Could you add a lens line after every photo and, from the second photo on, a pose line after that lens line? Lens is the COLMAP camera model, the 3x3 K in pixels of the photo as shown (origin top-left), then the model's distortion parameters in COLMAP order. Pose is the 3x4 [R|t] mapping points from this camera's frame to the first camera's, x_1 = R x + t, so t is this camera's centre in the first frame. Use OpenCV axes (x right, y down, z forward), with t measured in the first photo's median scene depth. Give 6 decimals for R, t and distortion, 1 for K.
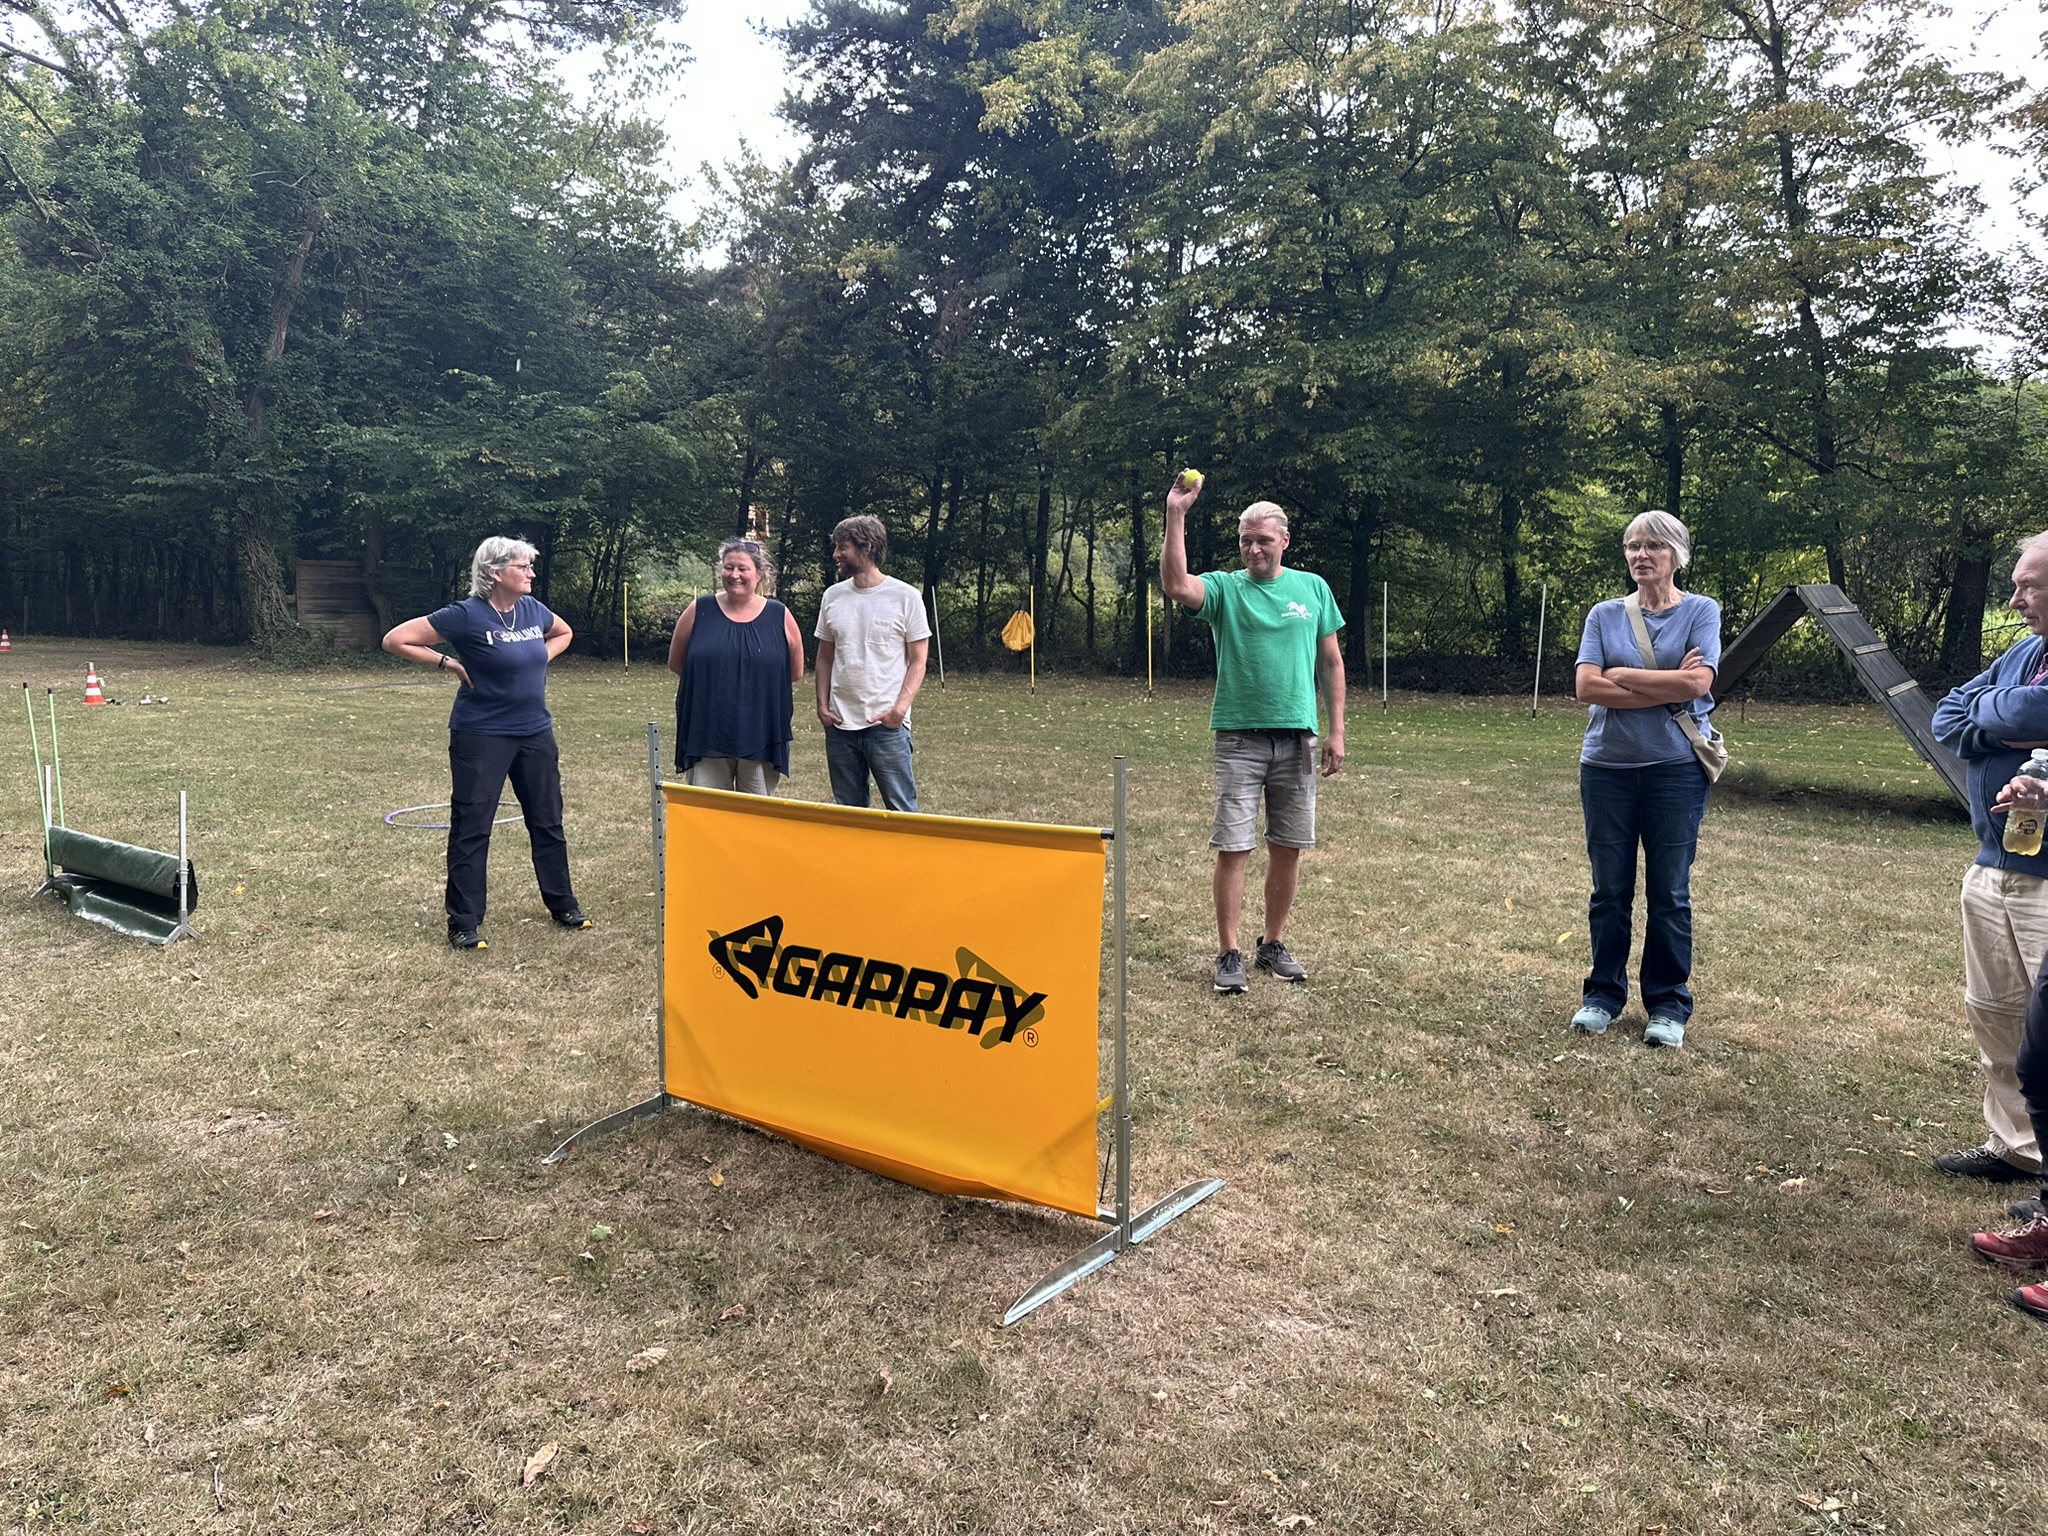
lens RADIAL K [[1457.1, 0, 1024.0], [0, 1457.1, 768.0], [0, 0, 1]] dist [-0.000606, -0.002179]
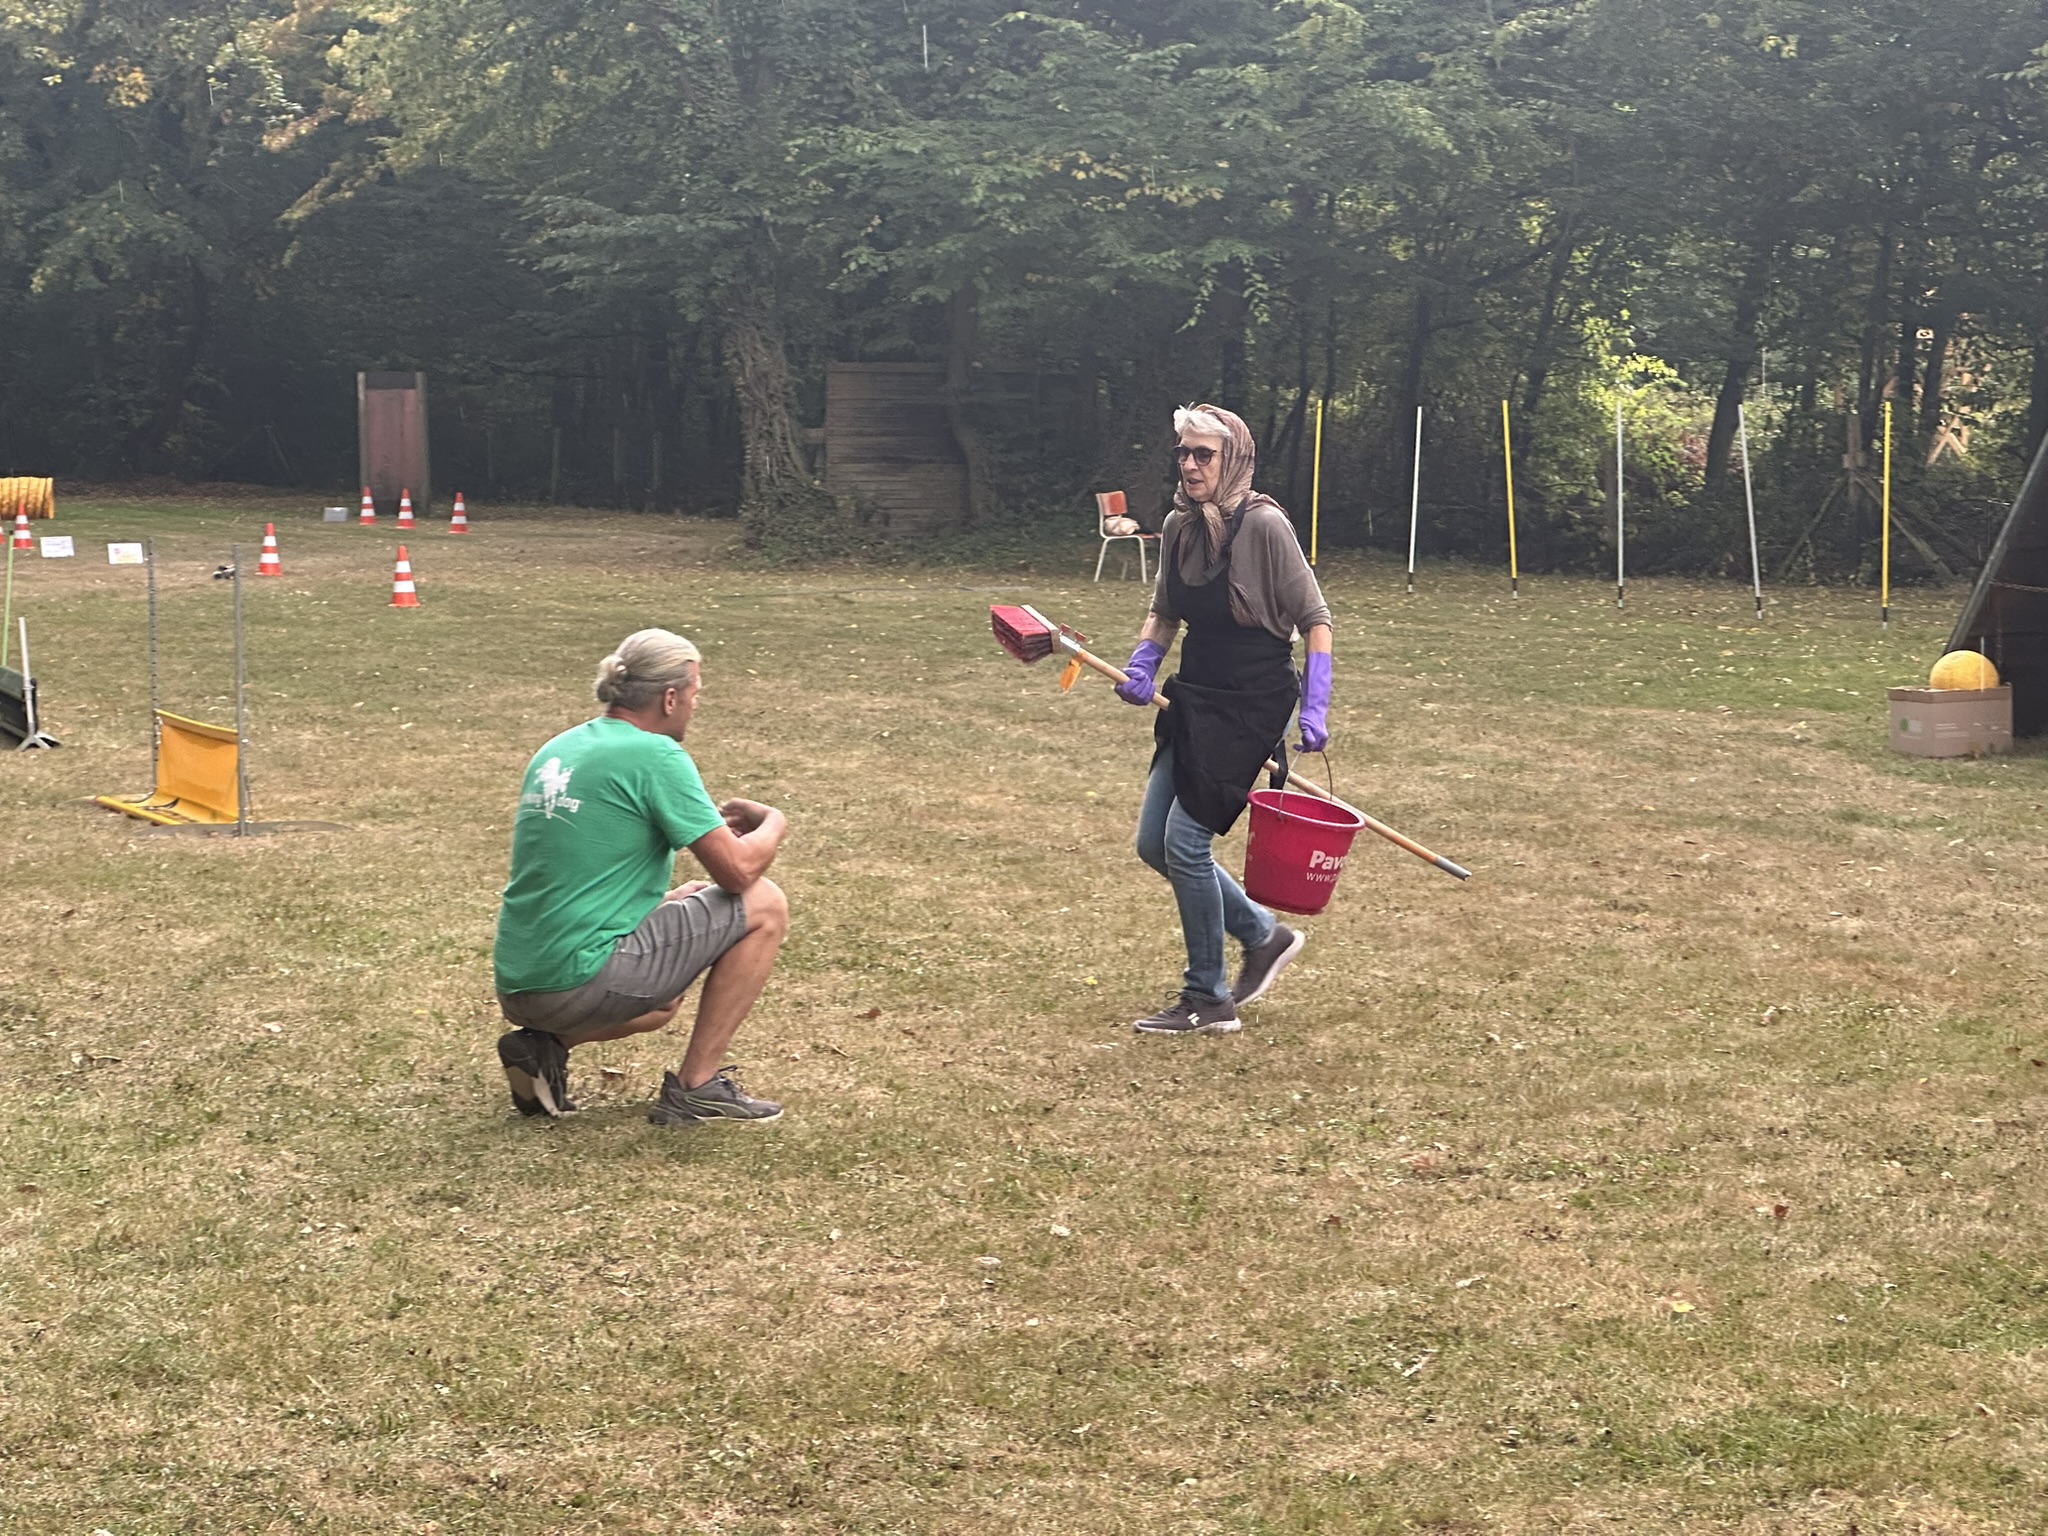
lens RADIAL K [[4592.2, 0, 1024.0], [0, 4592.2, 768.0], [0, 0, 1]] dist [0.019294, 0.152640]
pose [[0.841221, 0.035031, -0.539556, 0.512744], [-0.057107, 0.998074, -0.024236, 0.045578], [0.537667, 0.051200, 0.841601, -0.403277]]
